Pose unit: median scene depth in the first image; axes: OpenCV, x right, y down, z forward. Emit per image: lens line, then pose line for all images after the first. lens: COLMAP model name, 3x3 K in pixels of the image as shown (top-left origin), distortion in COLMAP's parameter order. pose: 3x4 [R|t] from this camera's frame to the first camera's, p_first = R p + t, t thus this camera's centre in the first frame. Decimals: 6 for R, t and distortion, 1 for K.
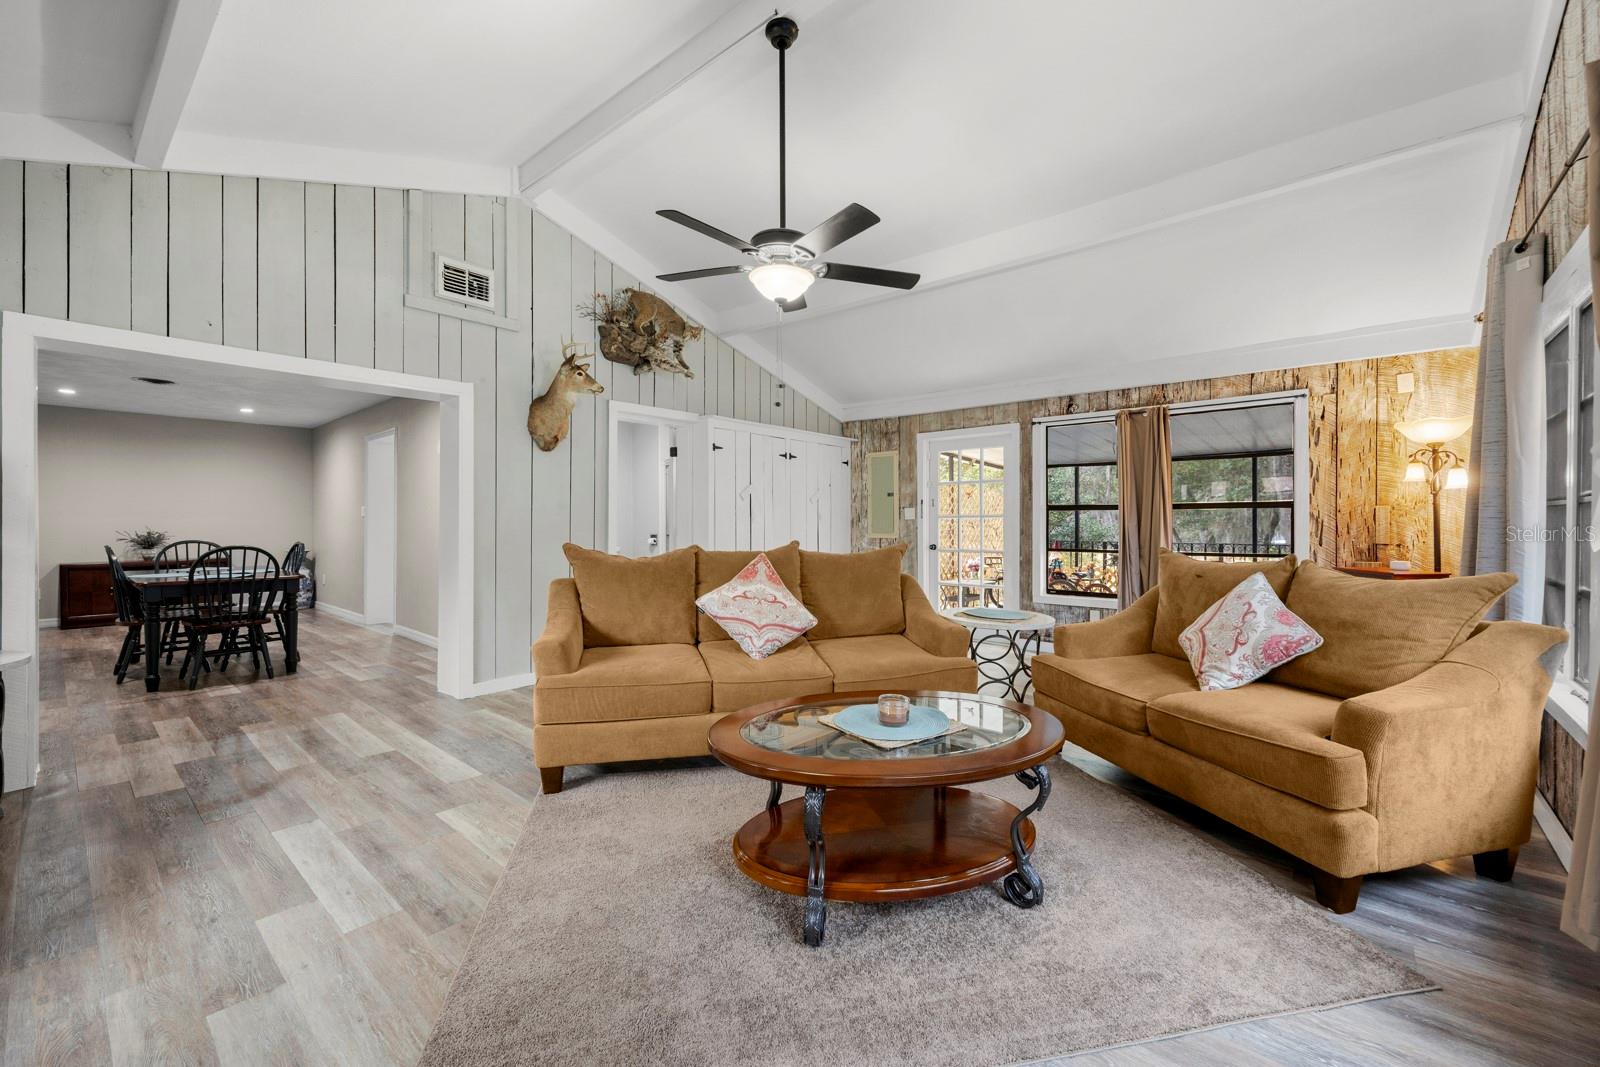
lens RADIAL K [[650.8, 0, 800.2], [0, 650.8, 528.5], [0, 0, 1]] dist [0.003526, 0.000254]
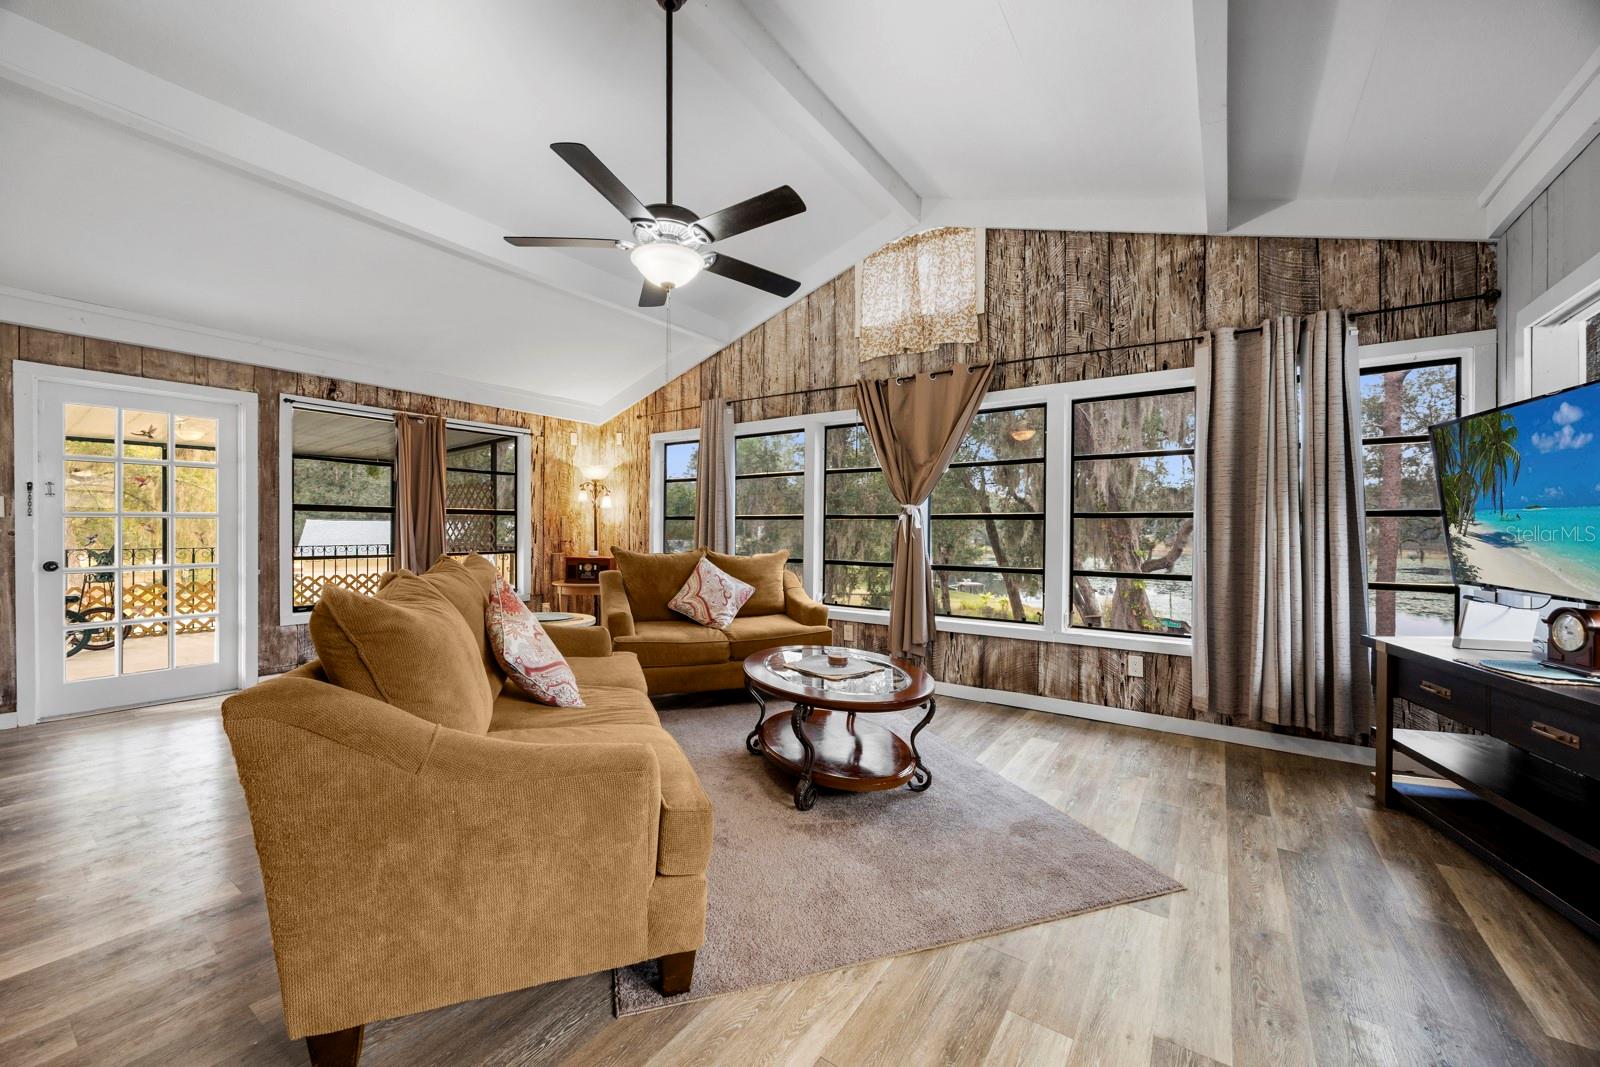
lens RADIAL K [[628.7, 0, 795.1], [0, 628.7, 524.9], [0, 0, 1]] dist [-0.002312, 0.000040]
pose [[-0.120197, 0.002473, 0.992747, -0.608947], [0.000303, 0.999997, -0.002455, -0.009703], [-0.992750, 0.000006, -0.120197, 0.609510]]
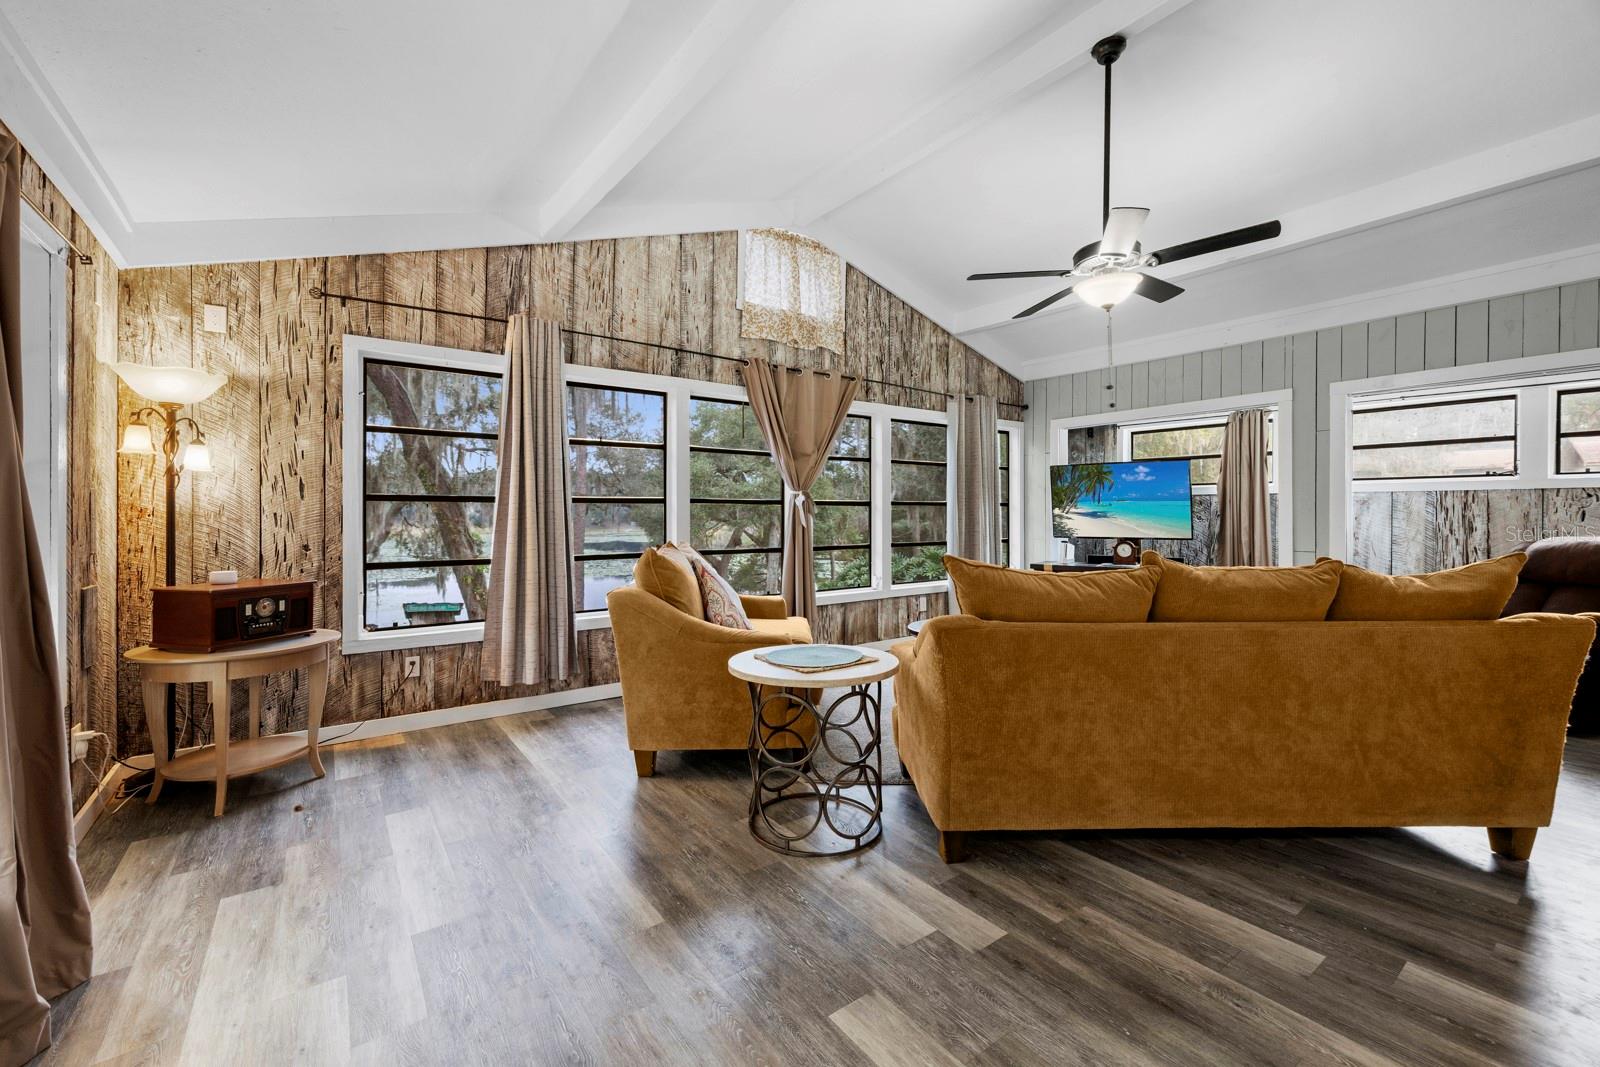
lens RADIAL K [[628.7, 0, 792.8], [0, 628.7, 518.4], [0, 0, 1]] dist [-0.002312, 0.000040]
pose [[-0.976418, 0.005716, 0.215815, 0.162007], [0.007767, 0.999932, 0.008657, -0.007323], [-0.215750, 0.010129, -0.976396, 1.352722]]
